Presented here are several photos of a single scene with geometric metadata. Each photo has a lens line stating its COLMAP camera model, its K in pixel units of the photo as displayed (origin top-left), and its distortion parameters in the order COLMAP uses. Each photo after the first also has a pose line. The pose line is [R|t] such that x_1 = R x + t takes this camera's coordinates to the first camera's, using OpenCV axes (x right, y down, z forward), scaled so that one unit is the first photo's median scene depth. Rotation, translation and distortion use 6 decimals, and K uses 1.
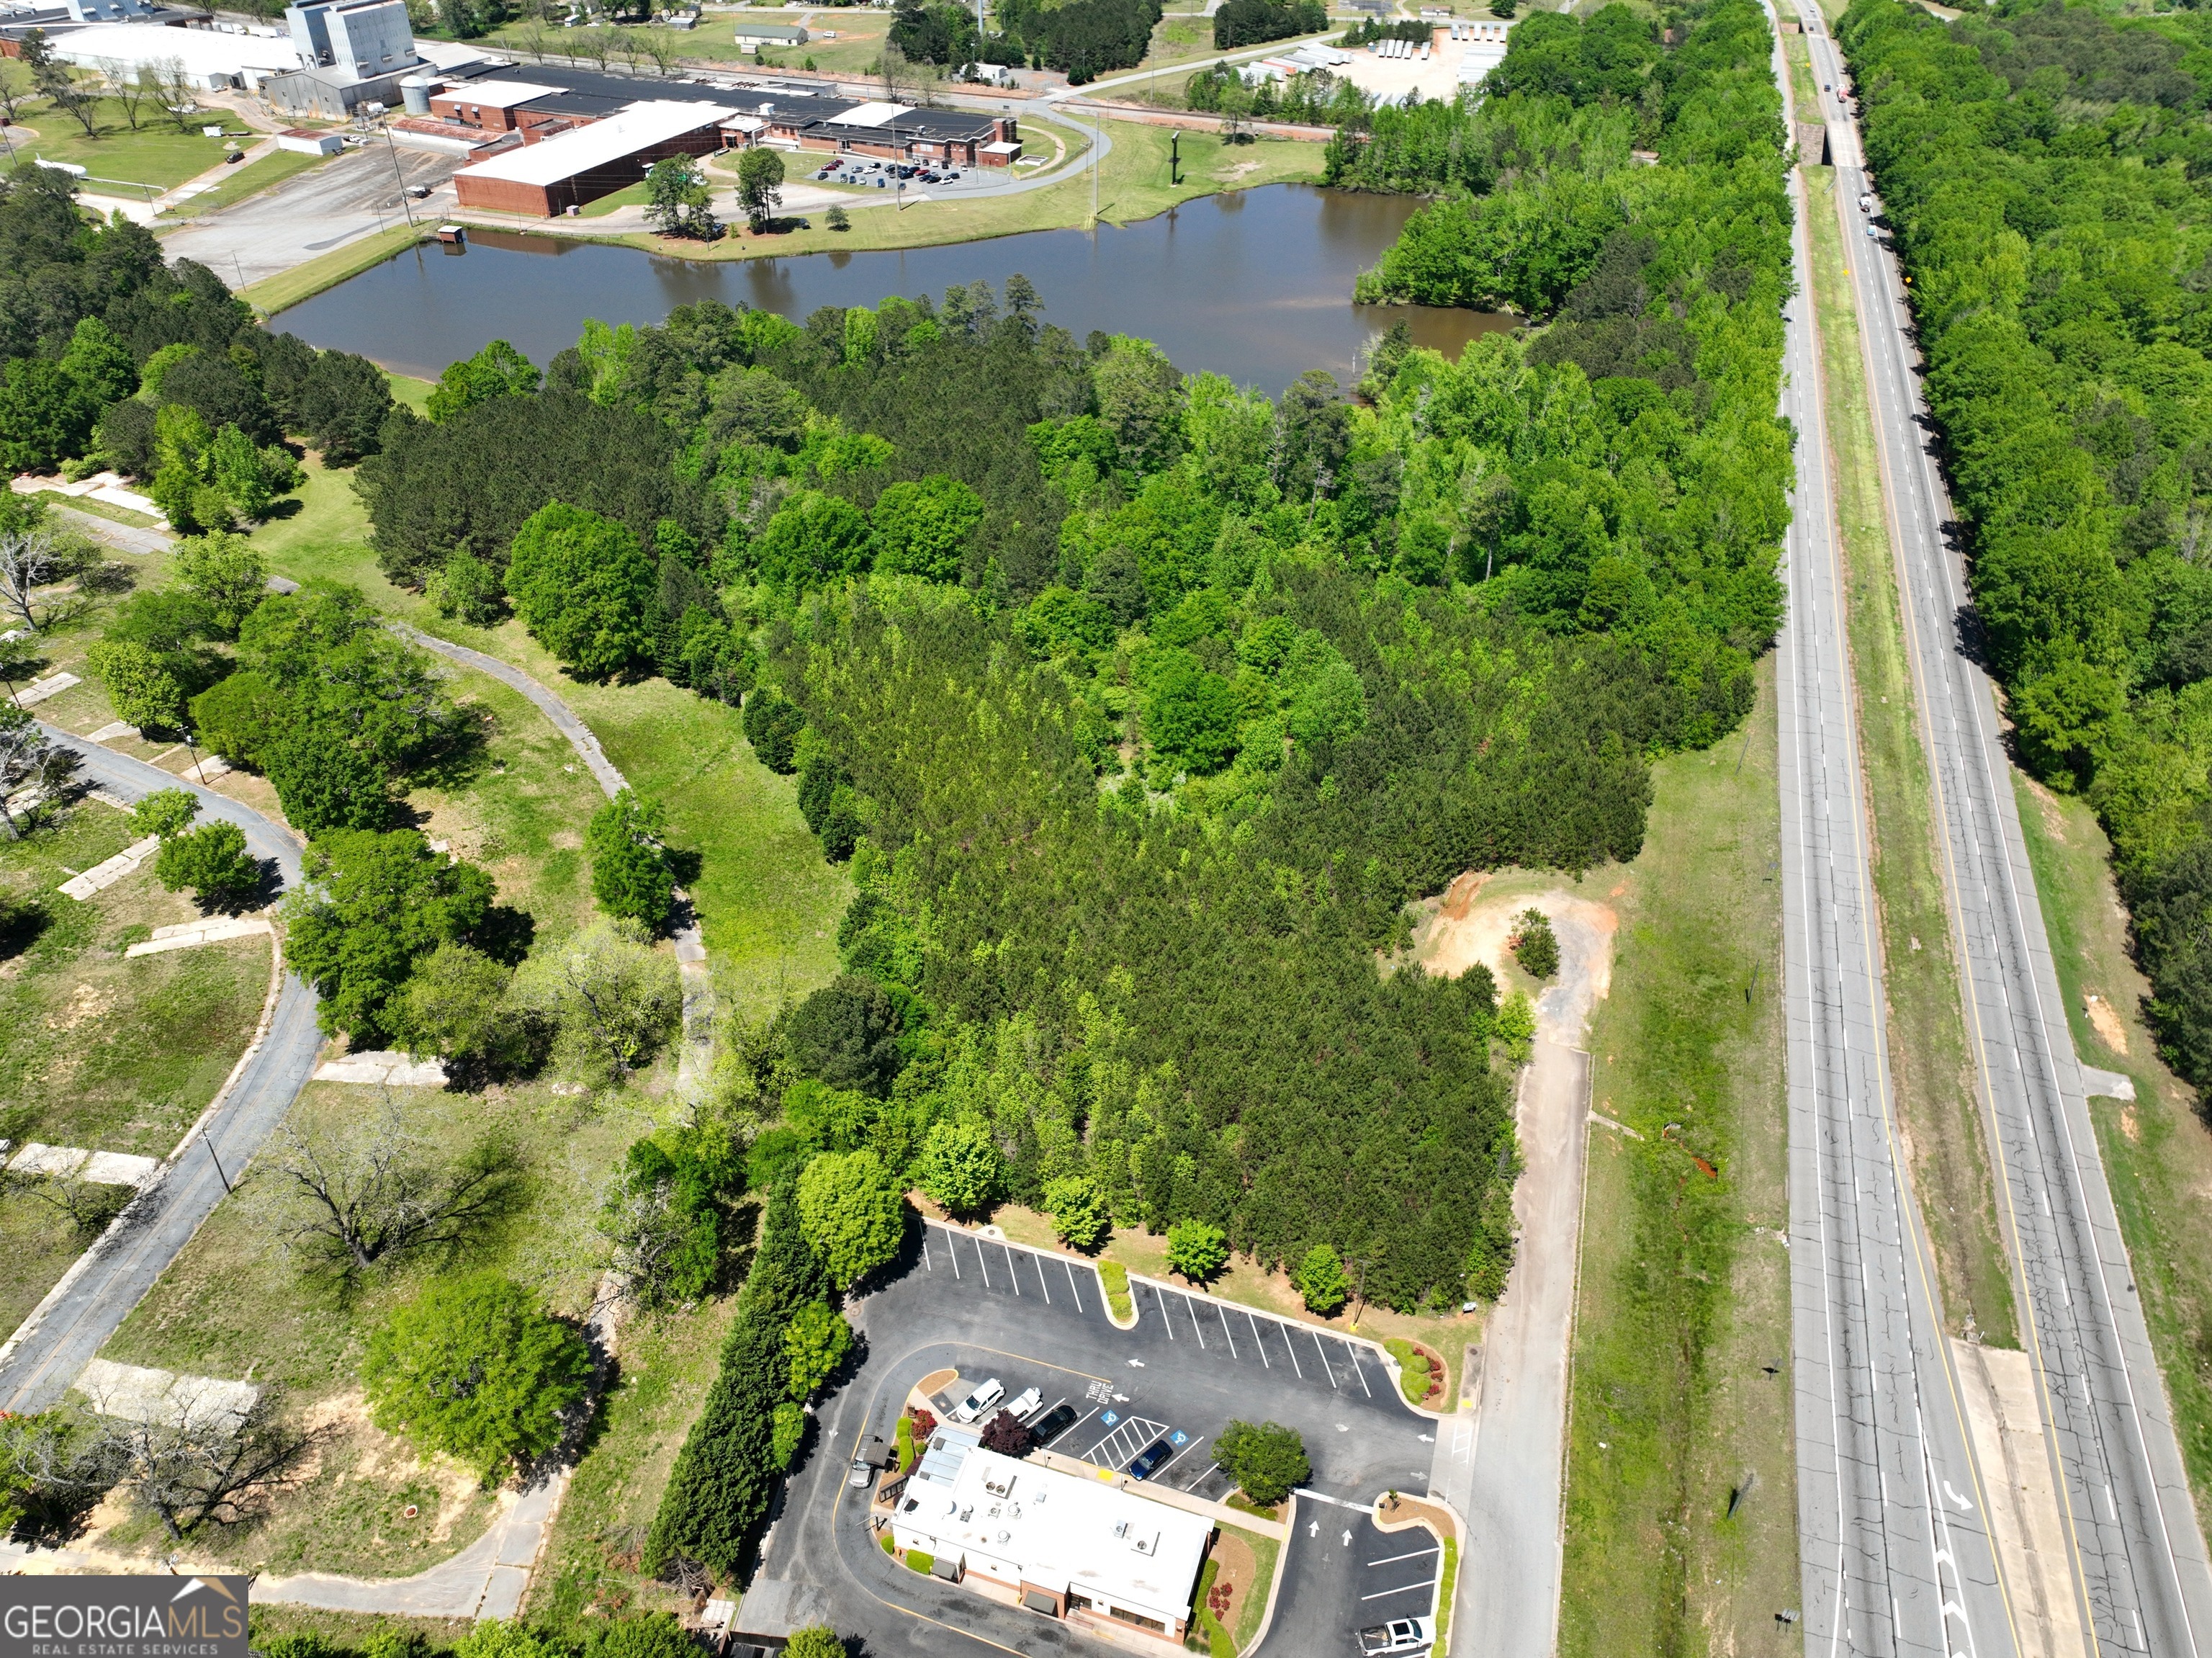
lens RADIAL K [[1555.5, 0, 1107.2], [0, 1555.5, 827.0], [0, 0, 1]] dist [-0.000380, 0.017539]
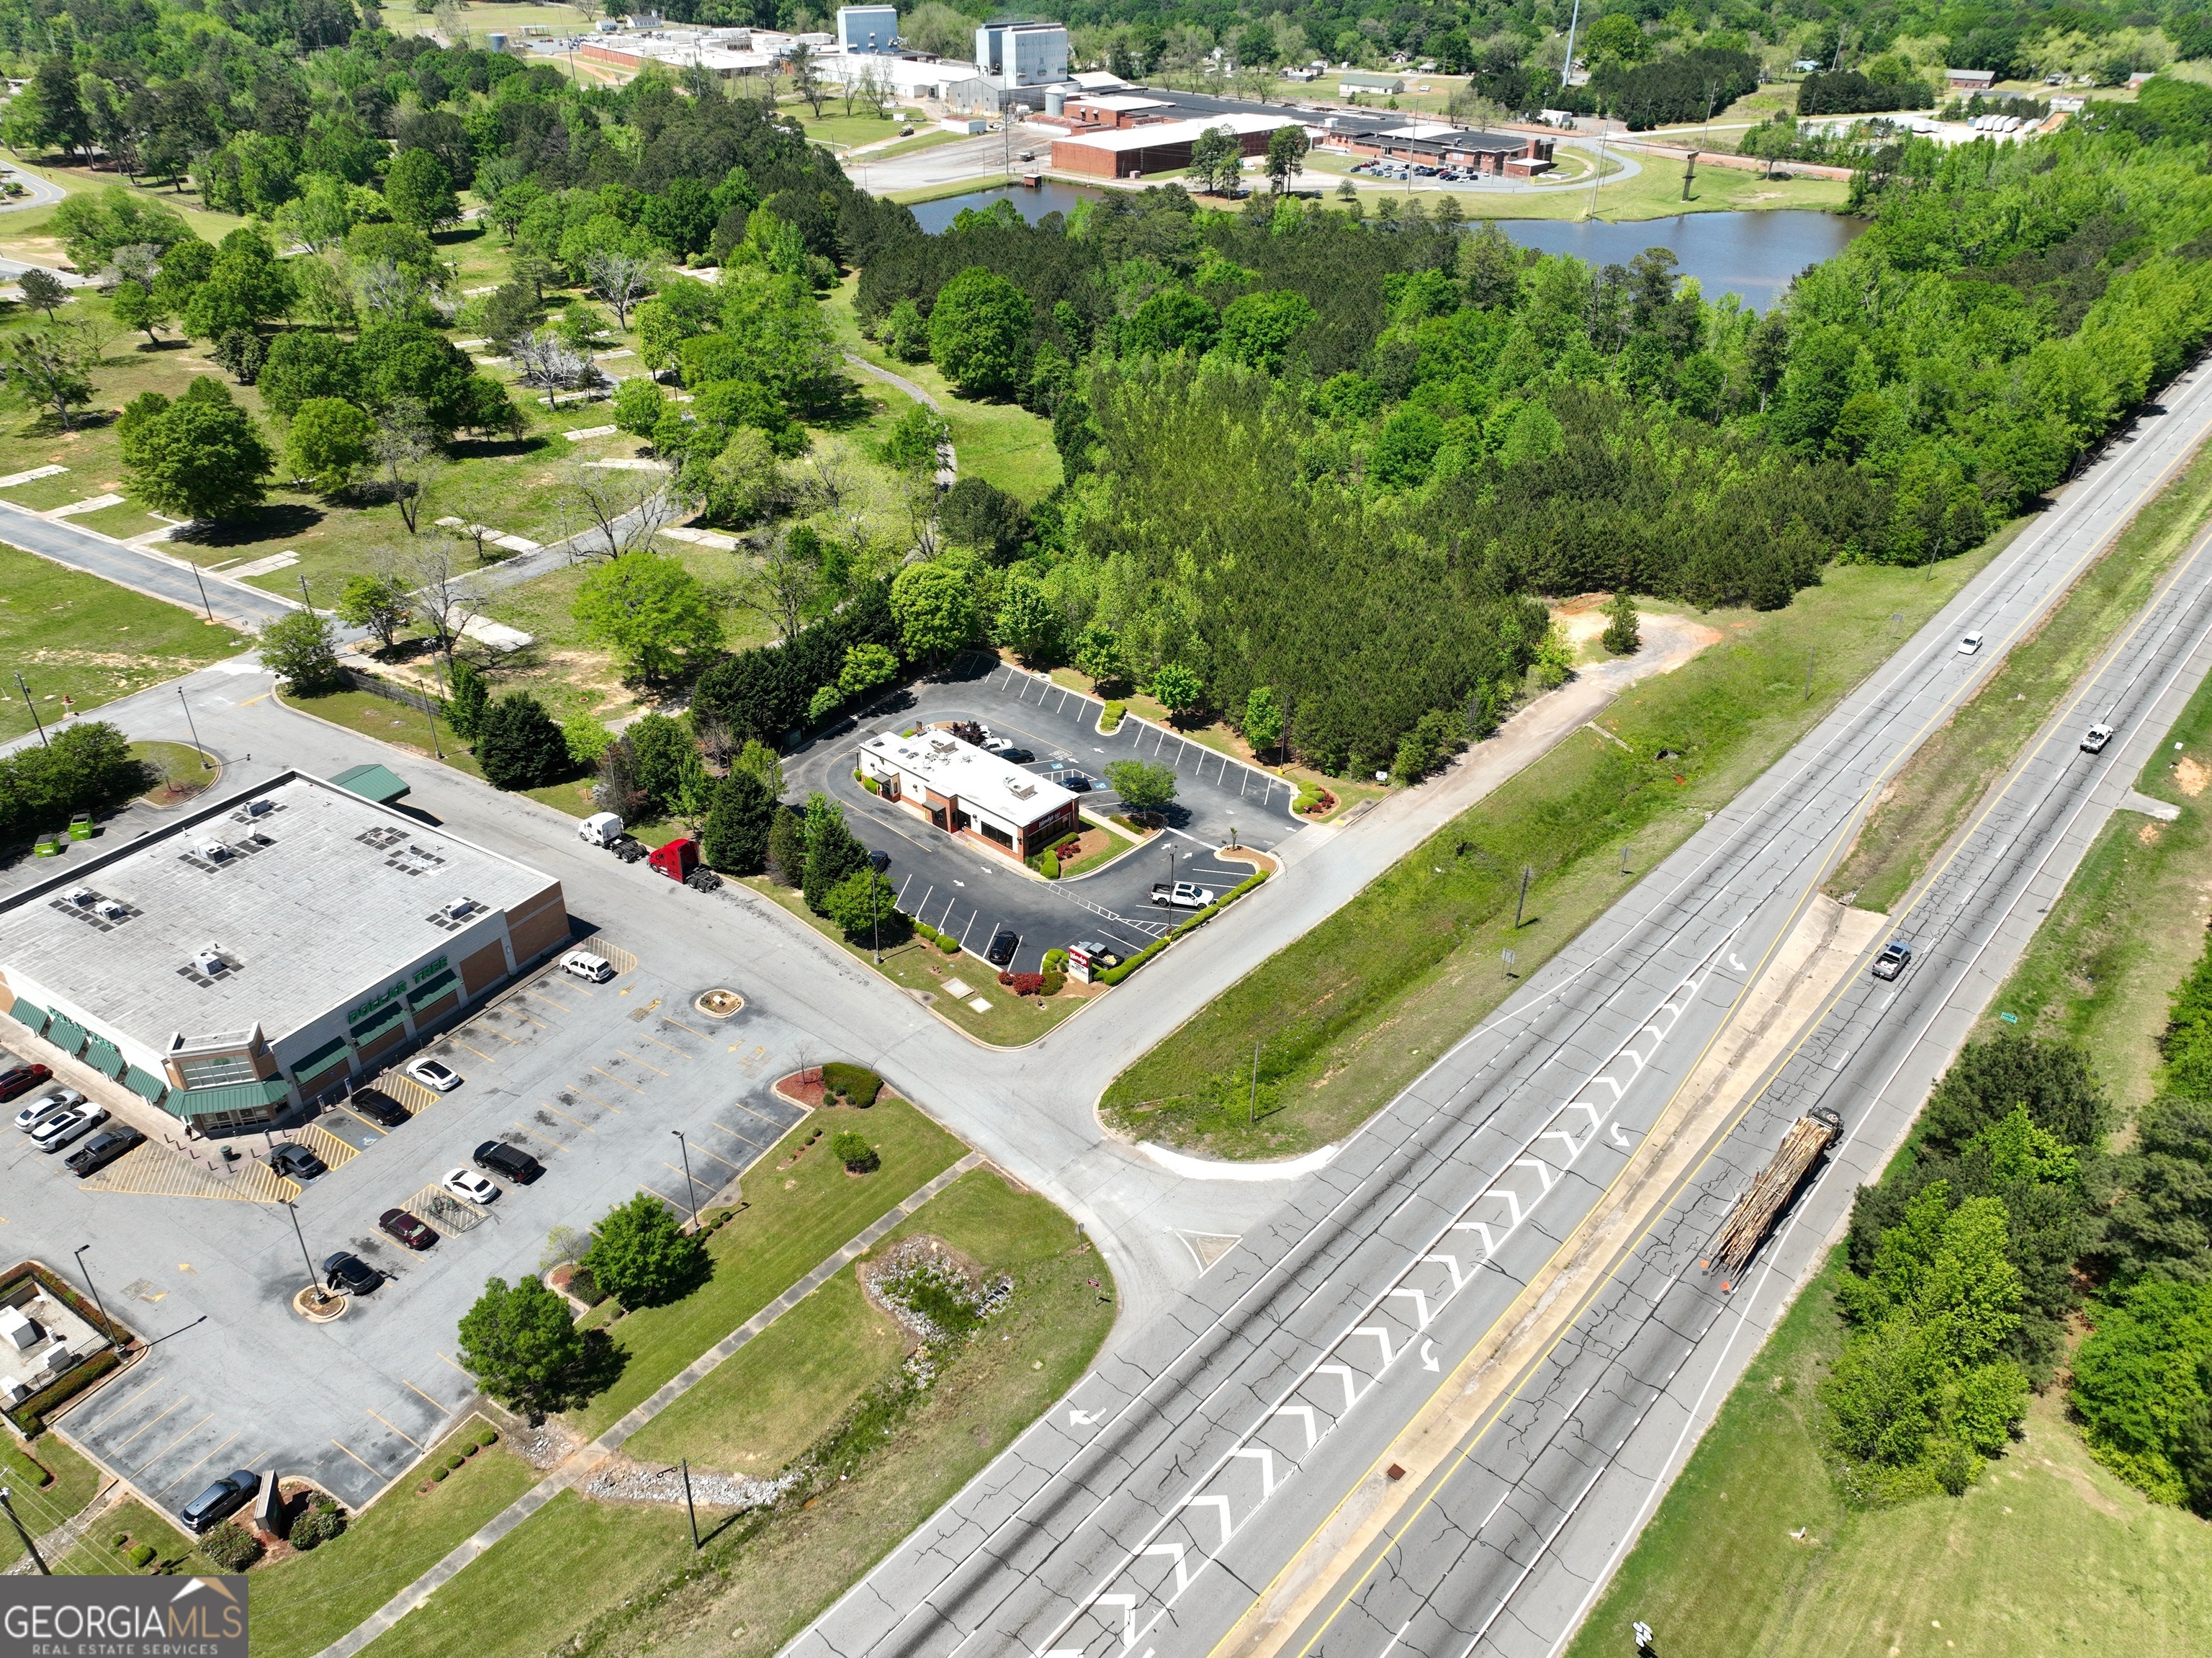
lens RADIAL K [[1555.5, 0, 1107.2], [0, 1555.5, 827.0], [0, 0, 1]] dist [-0.000380, 0.017539]
pose [[0.915032, 0.207817, -0.345728, 0.304645], [-0.238962, 0.969765, -0.049533, 0.302611], [0.324981, 0.127940, 0.937027, -0.099765]]
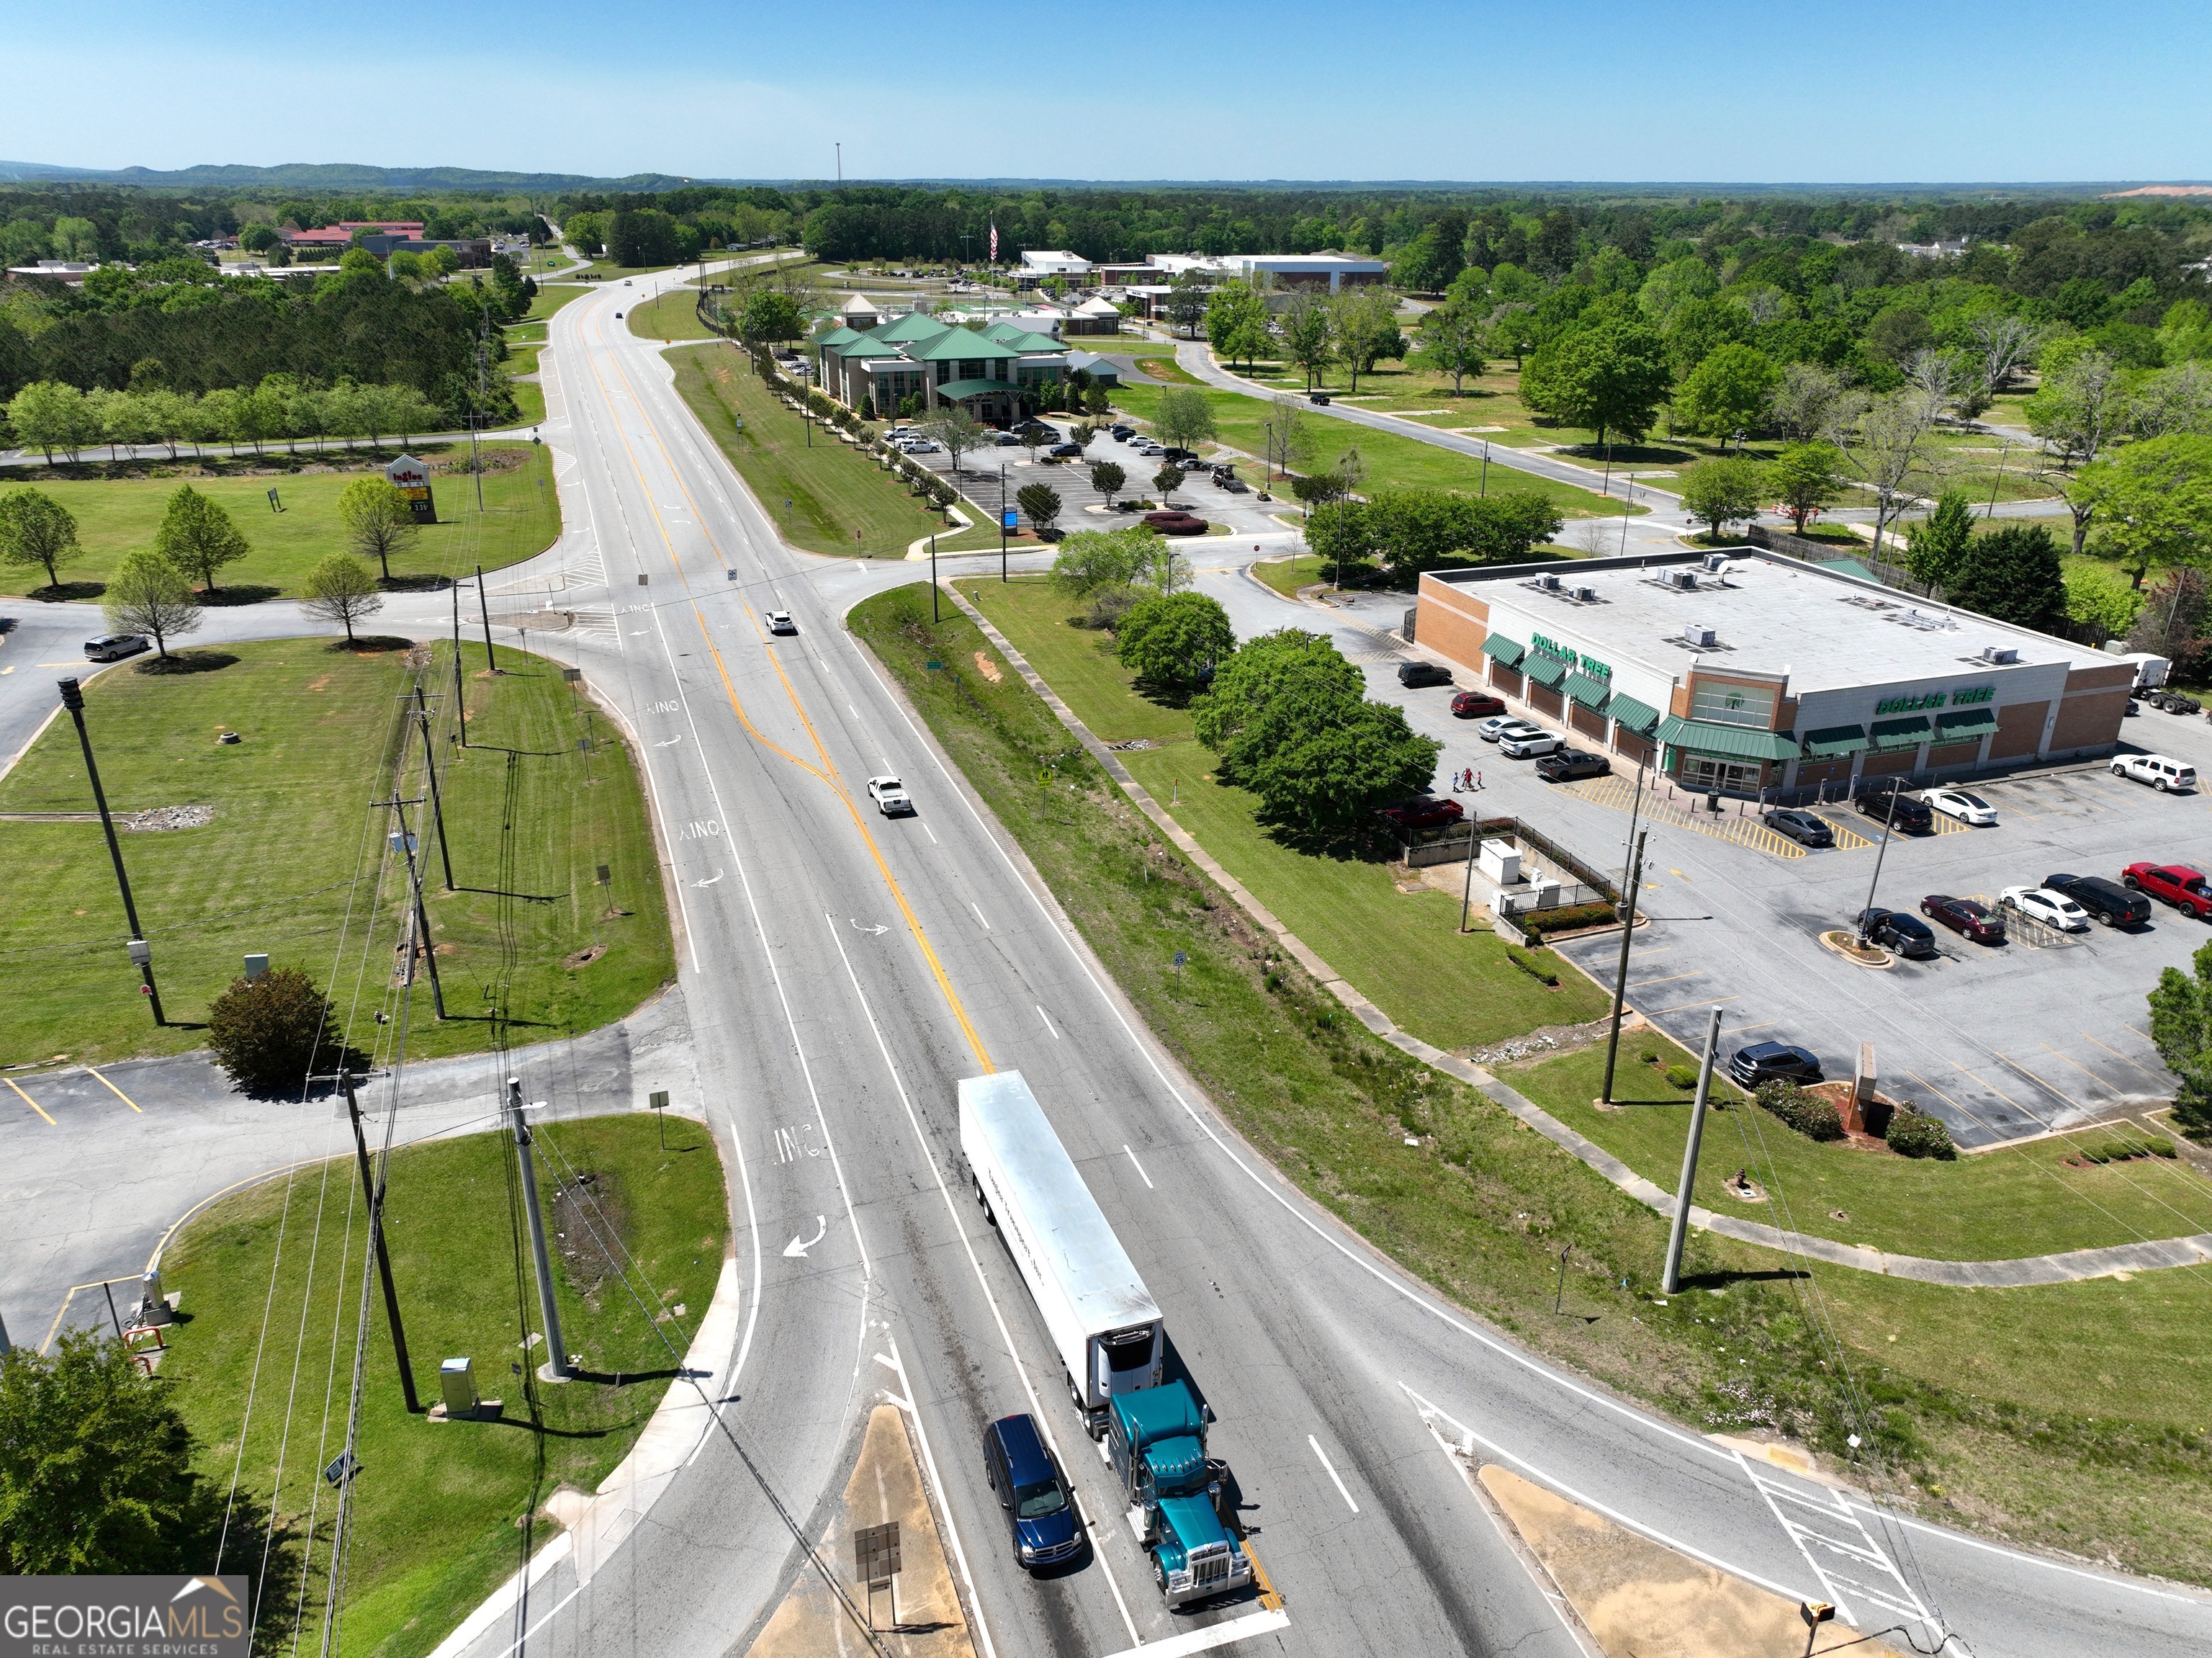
lens RADIAL K [[1555.5, 0, 1107.2], [0, 1555.5, 827.0], [0, 0, 1]] dist [-0.000380, 0.017539]
pose [[0.444809, 0.331381, -0.832065, 0.160171], [-0.530851, 0.845802, 0.053067, 0.531832], [0.721347, 0.418098, 0.552134, -0.047501]]
